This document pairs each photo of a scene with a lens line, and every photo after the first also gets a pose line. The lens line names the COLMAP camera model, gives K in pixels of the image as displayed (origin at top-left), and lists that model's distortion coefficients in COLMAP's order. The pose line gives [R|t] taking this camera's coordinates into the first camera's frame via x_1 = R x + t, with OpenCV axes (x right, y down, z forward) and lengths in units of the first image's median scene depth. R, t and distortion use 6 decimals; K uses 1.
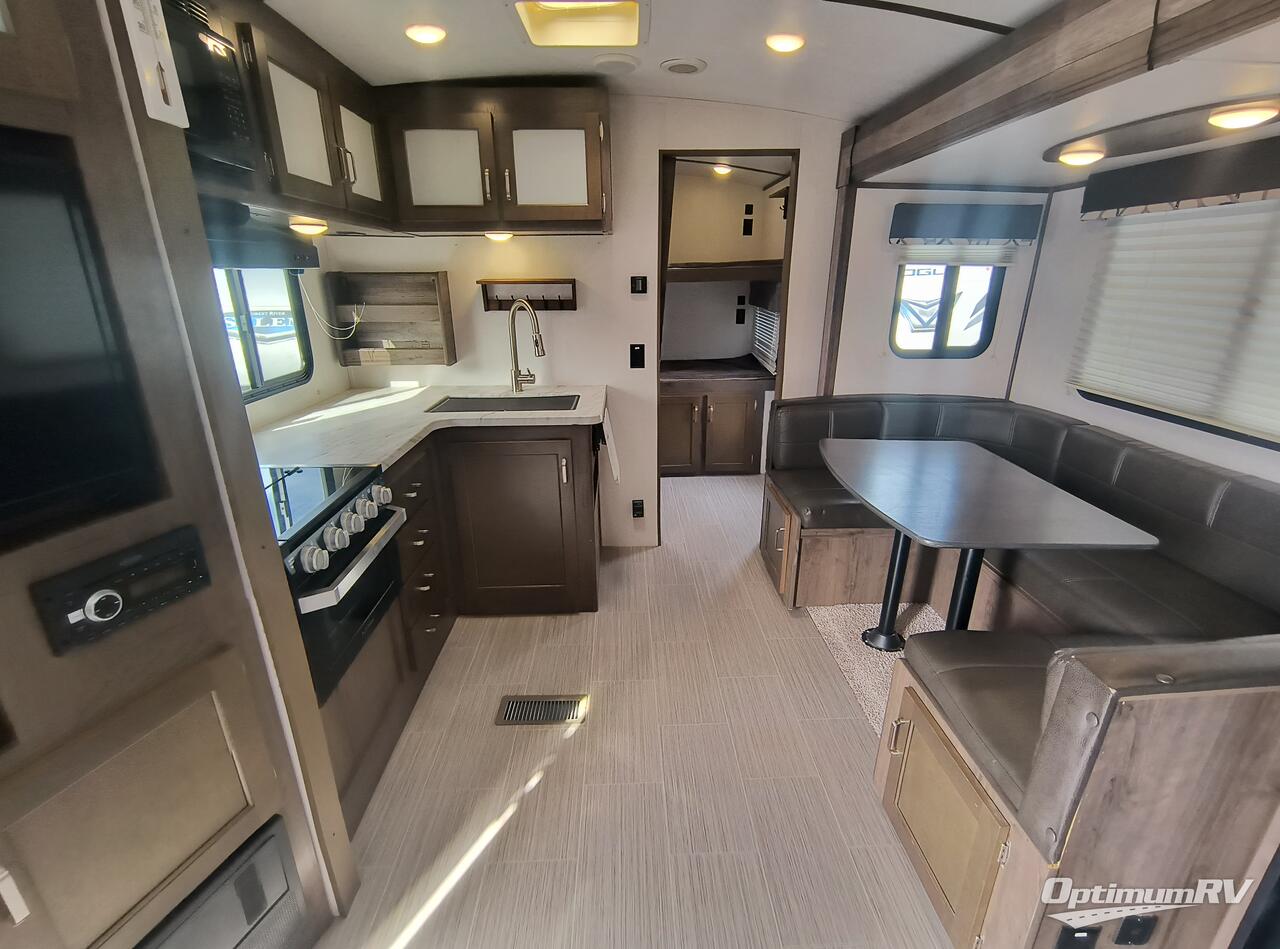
lens RADIAL K [[592.8, 0, 648.0], [0, 592.8, 477.7], [0, 0, 1]] dist [-0.000061, -0.000734]
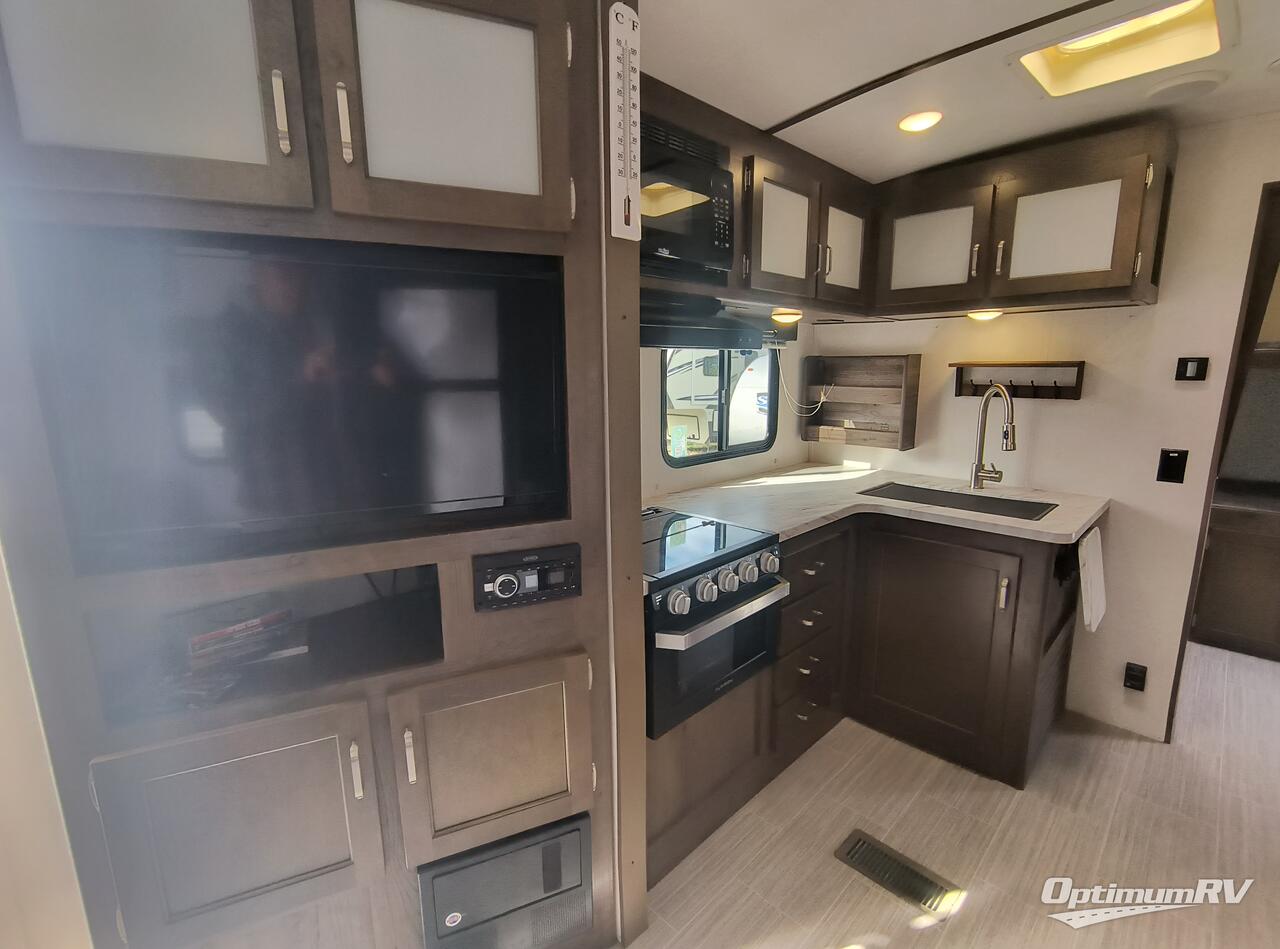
lens RADIAL K [[592.8, 0, 648.0], [0, 592.8, 477.7], [0, 0, 1]] dist [-0.000061, -0.000734]
pose [[0.676383, 0.137484, -0.723605, 0.088021], [-0.237145, 0.970761, -0.037227, -0.017956], [0.697329, 0.196779, 0.689210, 0.085598]]
